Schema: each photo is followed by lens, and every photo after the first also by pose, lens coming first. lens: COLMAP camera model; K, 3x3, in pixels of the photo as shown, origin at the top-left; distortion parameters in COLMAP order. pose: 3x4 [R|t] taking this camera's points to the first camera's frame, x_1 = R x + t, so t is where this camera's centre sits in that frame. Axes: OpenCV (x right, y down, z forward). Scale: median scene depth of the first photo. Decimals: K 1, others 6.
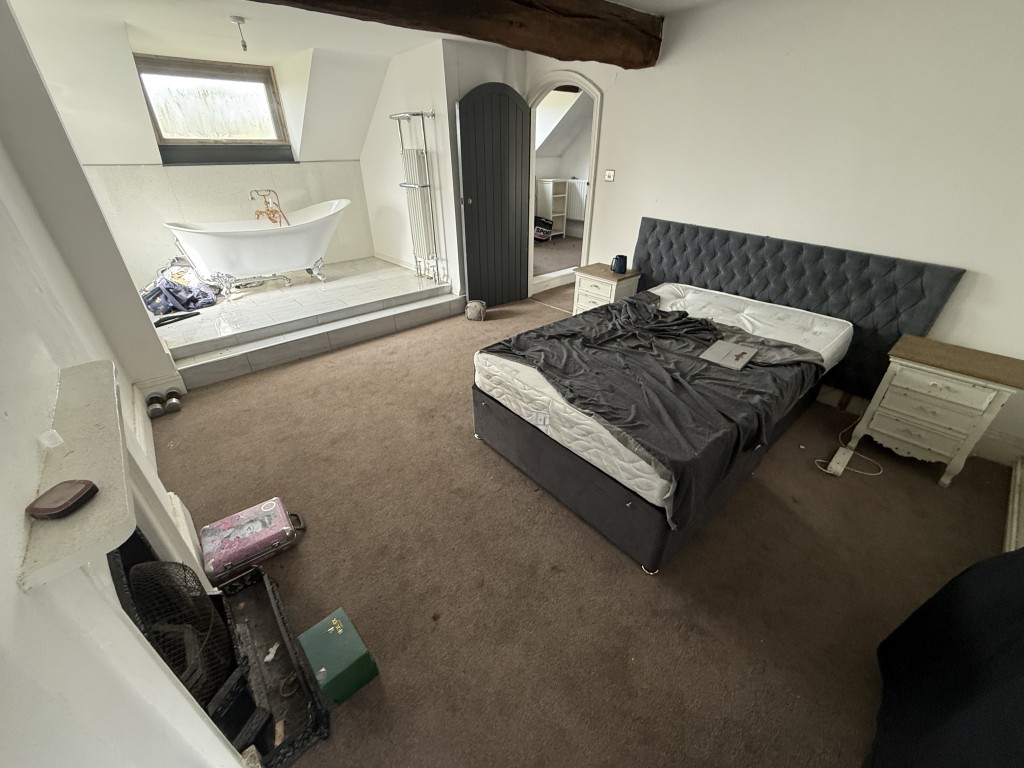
lens RADIAL K [[410.1, 0, 512.2], [0, 410.1, 382.5], [0, 0, 1]] dist [-0.008505, -0.000369]
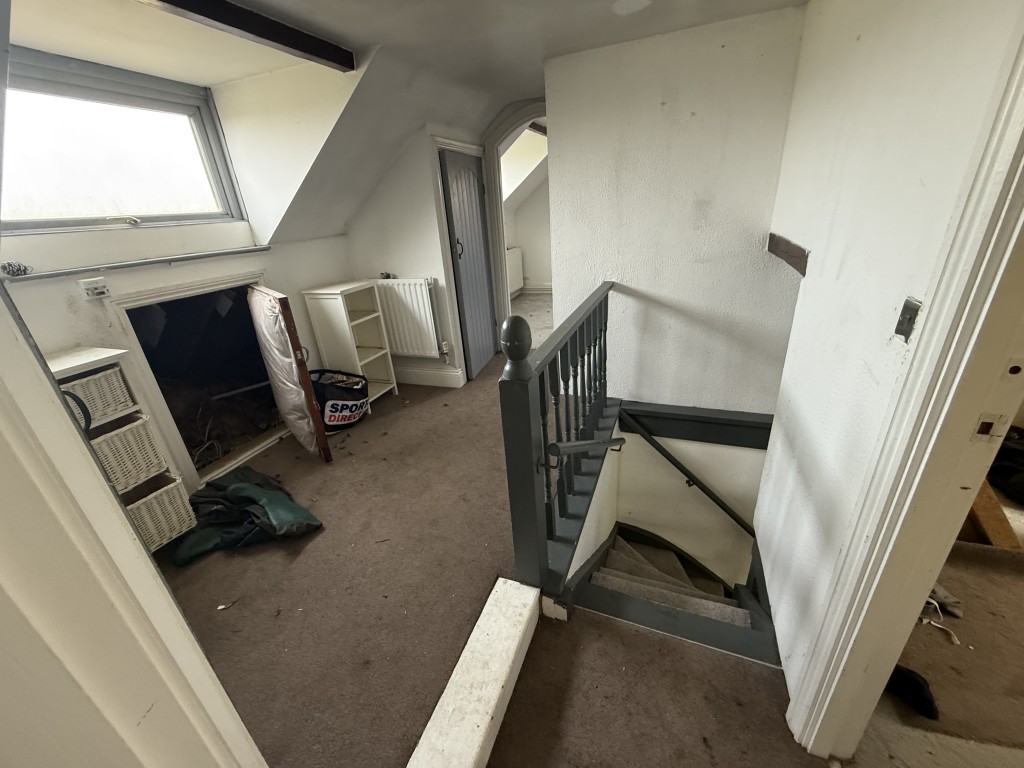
lens RADIAL K [[410.1, 0, 511.1], [0, 410.1, 387.1], [0, 0, 1]] dist [-0.008505, -0.000369]
pose [[0.884468, -0.243052, 0.398300, 0.060266], [0.289109, 0.955480, -0.058941, -0.313060], [-0.366242, 0.167283, 0.915359, 0.548660]]
